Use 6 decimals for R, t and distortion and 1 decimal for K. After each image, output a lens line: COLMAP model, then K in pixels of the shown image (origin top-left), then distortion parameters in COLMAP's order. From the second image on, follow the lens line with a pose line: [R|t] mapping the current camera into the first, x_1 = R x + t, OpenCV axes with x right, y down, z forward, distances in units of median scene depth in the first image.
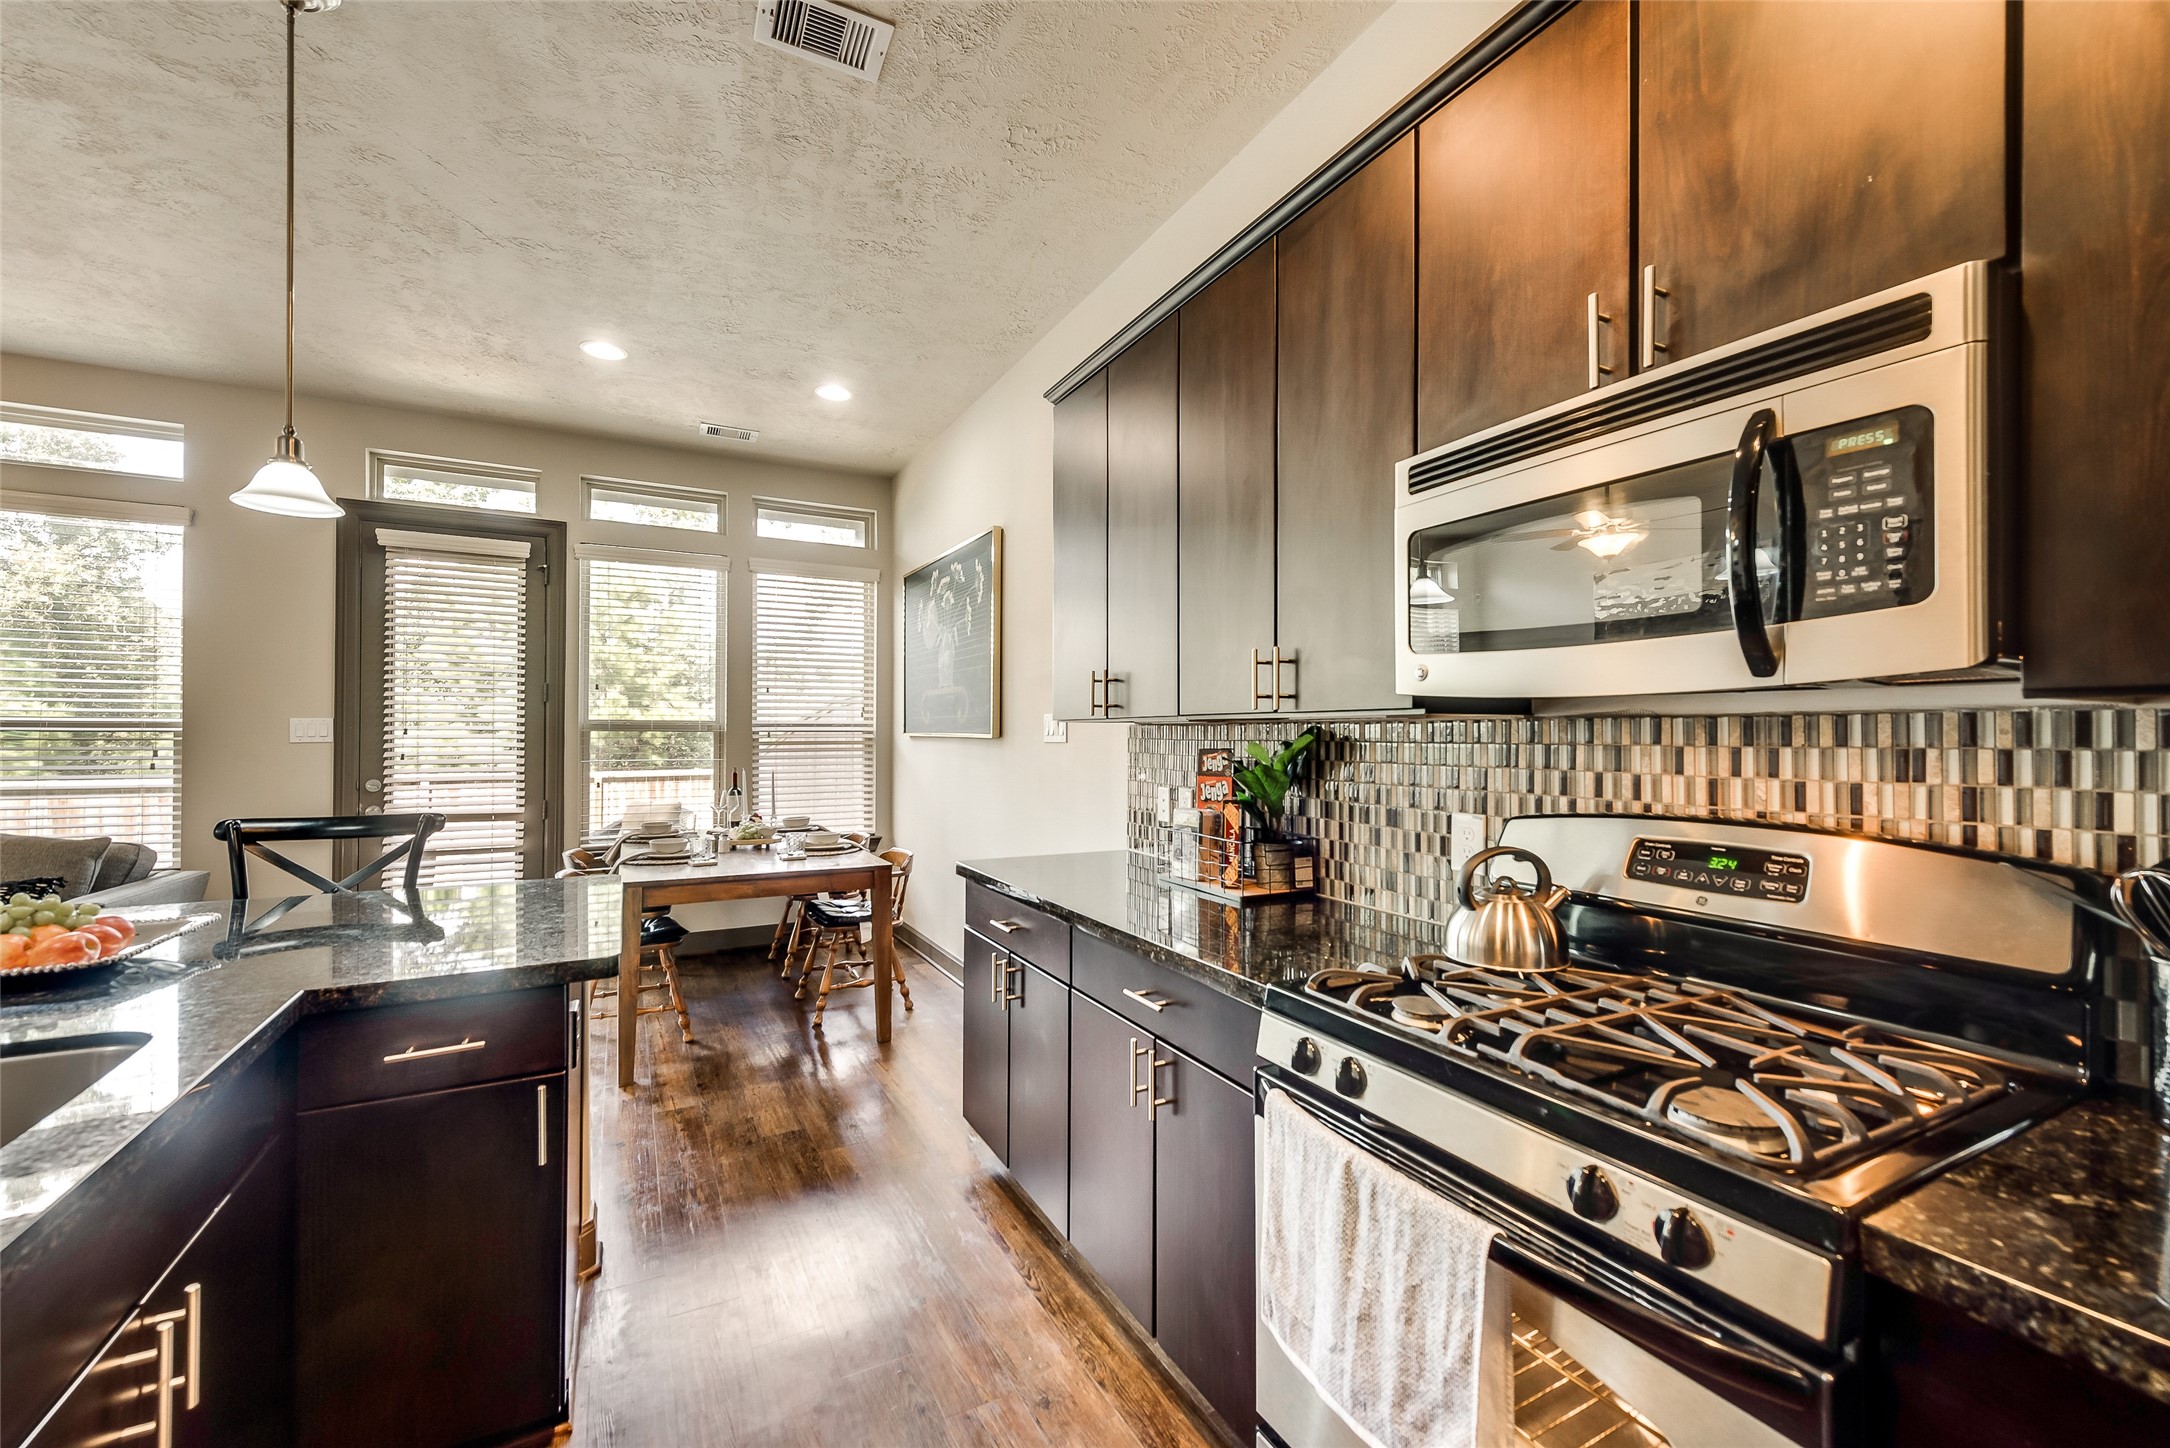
lens RADIAL K [[866.7, 0, 1091.1], [0, 866.7, 730.7], [0, 0, 1]] dist [0.001634, 0.000067]
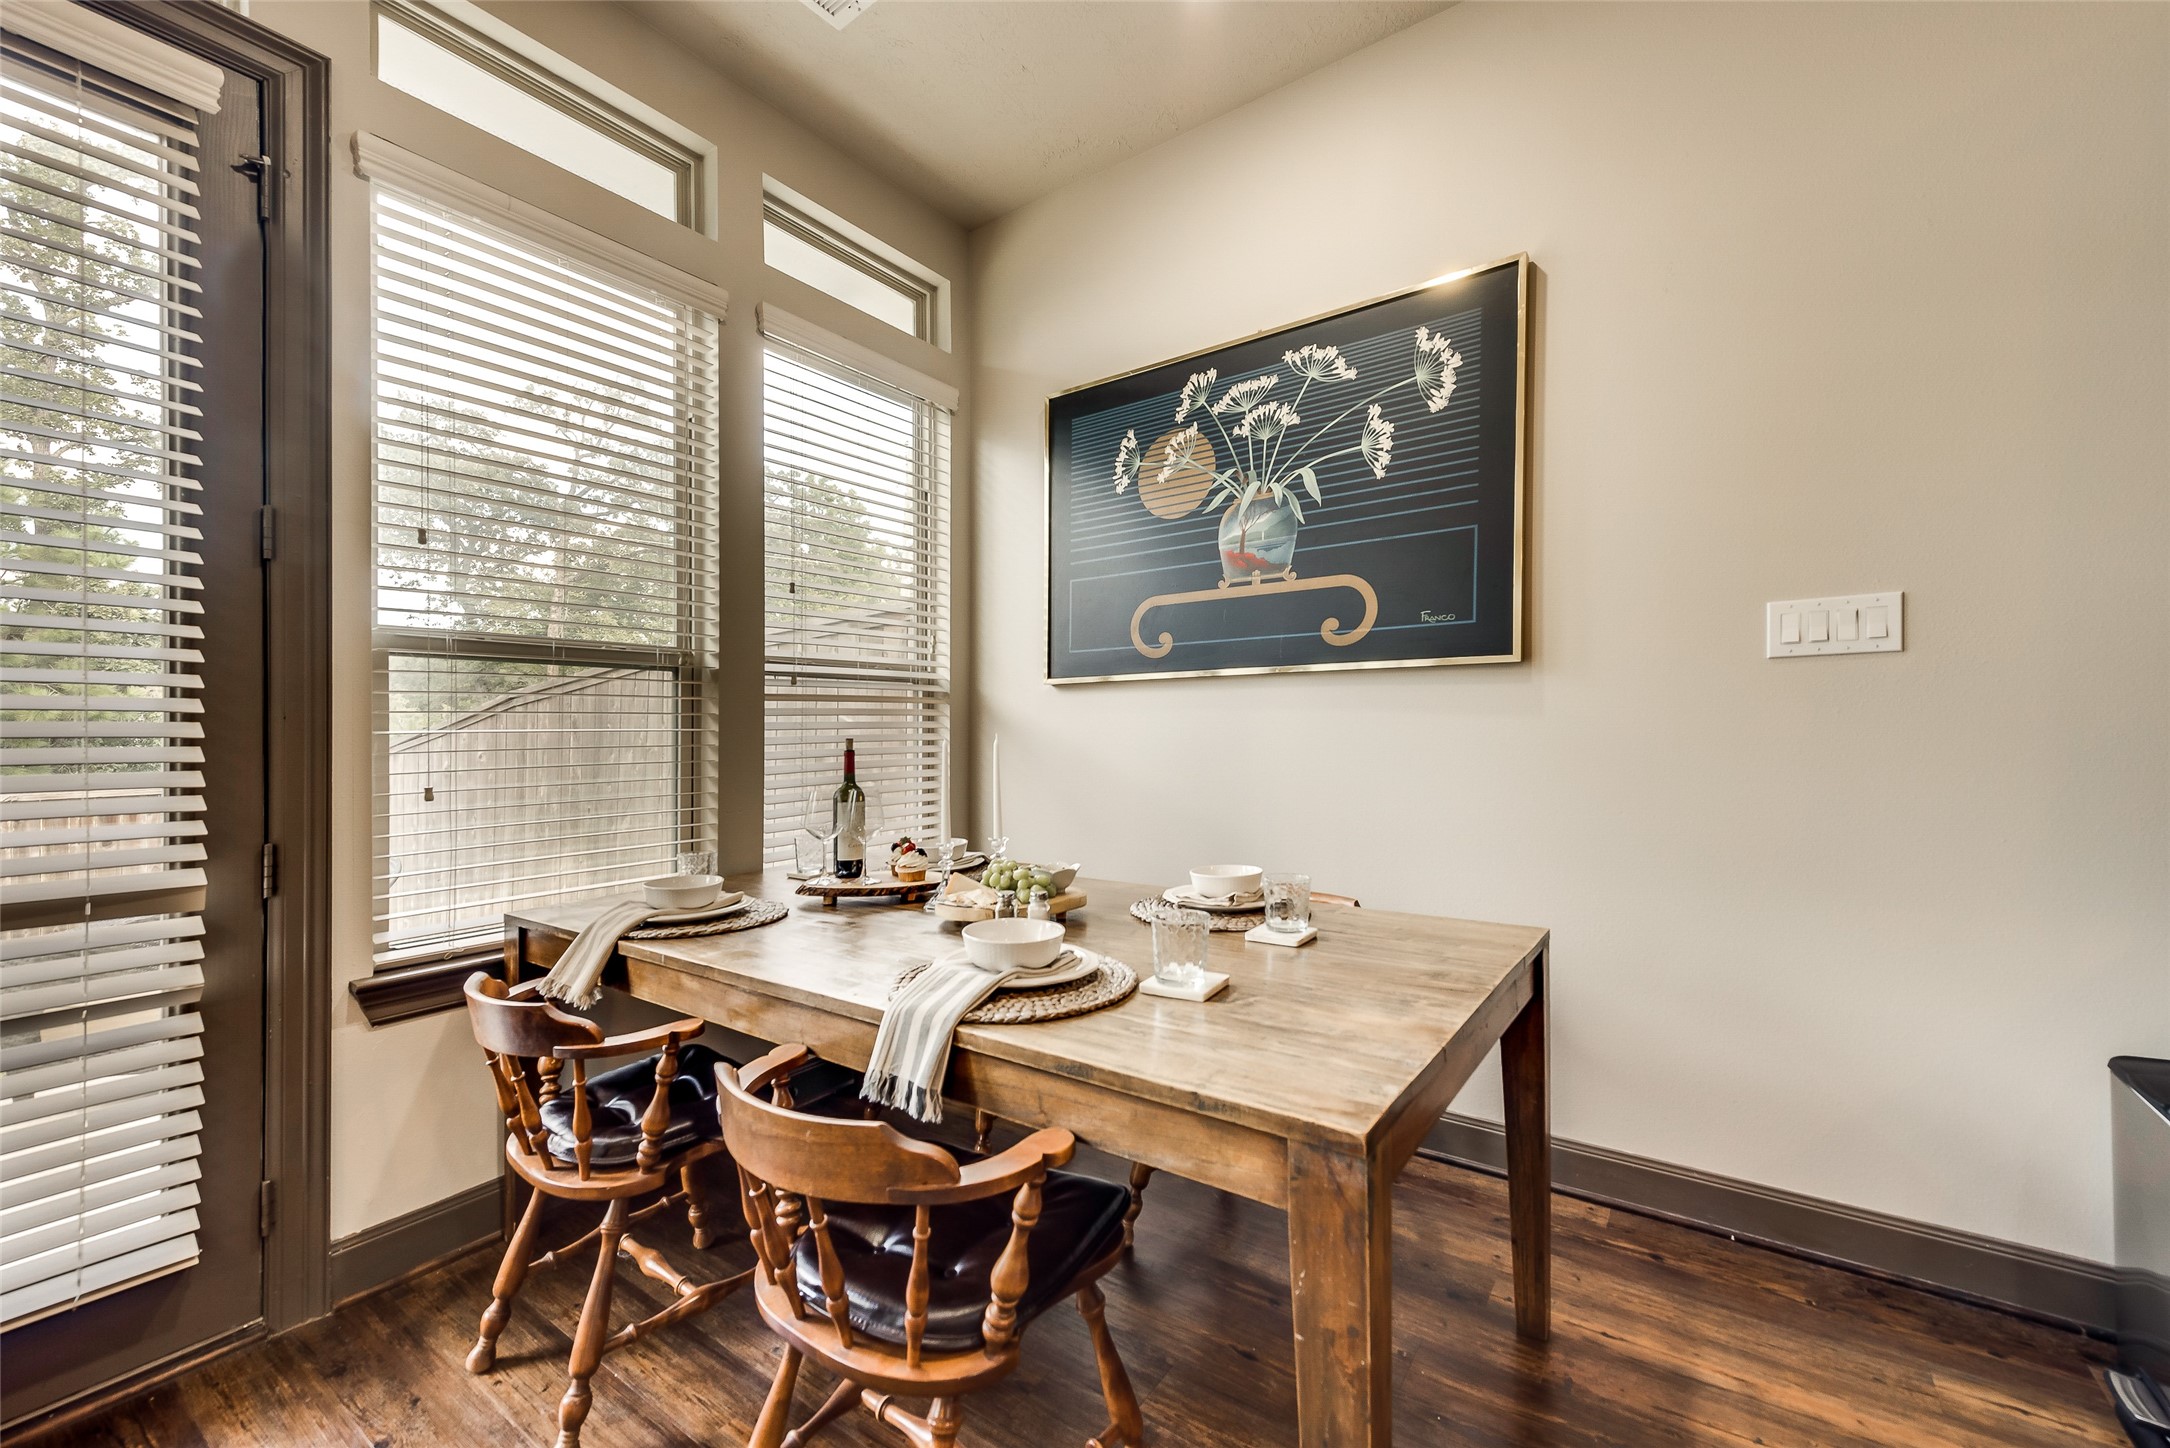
lens RADIAL K [[866.7, 0, 1077.1], [0, 866.7, 731.8], [0, 0, 1]] dist [0.001634, 0.000067]
pose [[0.904658, -0.007793, 0.426066, -0.448083], [-0.001207, 0.999782, 0.020850, 0.025230], [-0.426136, -0.019376, 0.904452, 0.506538]]
